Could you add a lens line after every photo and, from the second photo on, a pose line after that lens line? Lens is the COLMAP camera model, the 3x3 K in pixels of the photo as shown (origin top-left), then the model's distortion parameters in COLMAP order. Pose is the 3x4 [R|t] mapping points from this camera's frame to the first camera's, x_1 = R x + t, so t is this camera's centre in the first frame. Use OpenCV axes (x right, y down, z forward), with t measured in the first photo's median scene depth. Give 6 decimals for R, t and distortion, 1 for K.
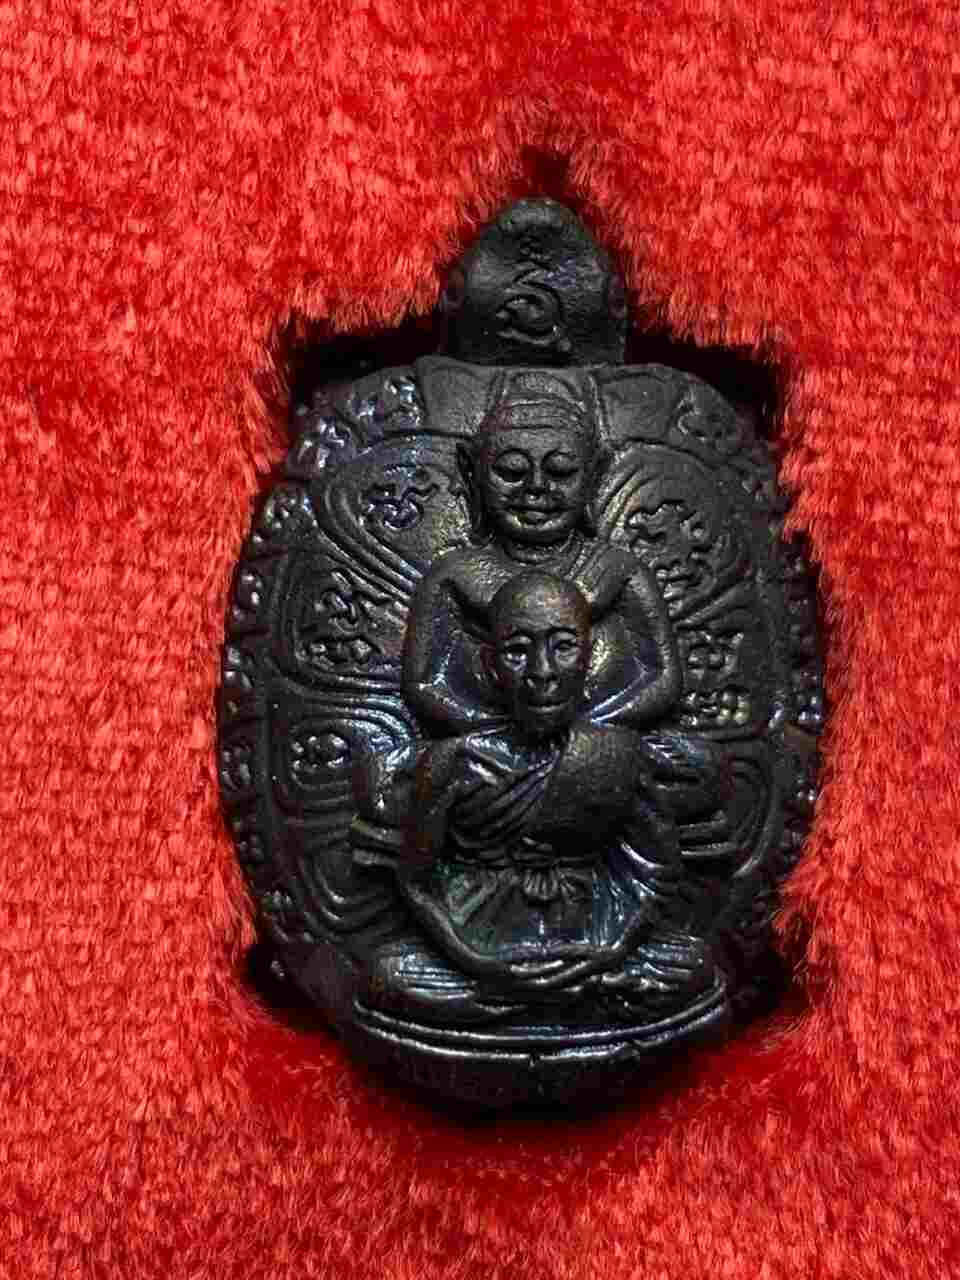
lens RADIAL K [[2980.4, 0, 480.0], [0, 2980.4, 640.0], [0, 0, 1]] dist [0.127946, -0.462898]
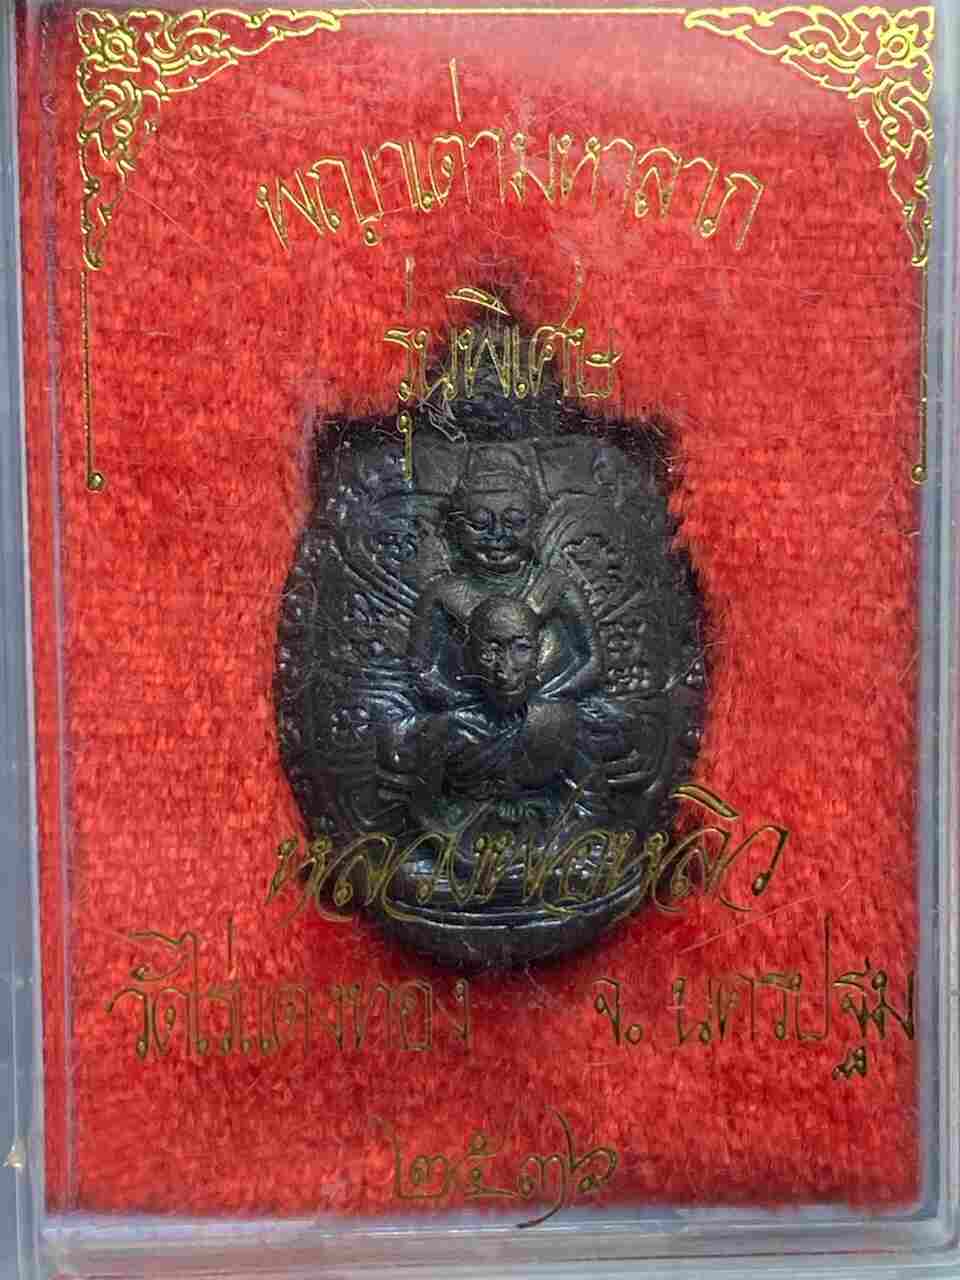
lens RADIAL K [[2815.1, 0, 480.0], [0, 2815.1, 640.0], [0, 0, 1]] dist [0.029744, 0.504335]
pose [[0.998853, -0.040844, 0.024970, -0.023779], [0.038883, 0.996460, 0.074531, -0.096177], [-0.027926, -0.073475, 0.996906, -0.326571]]
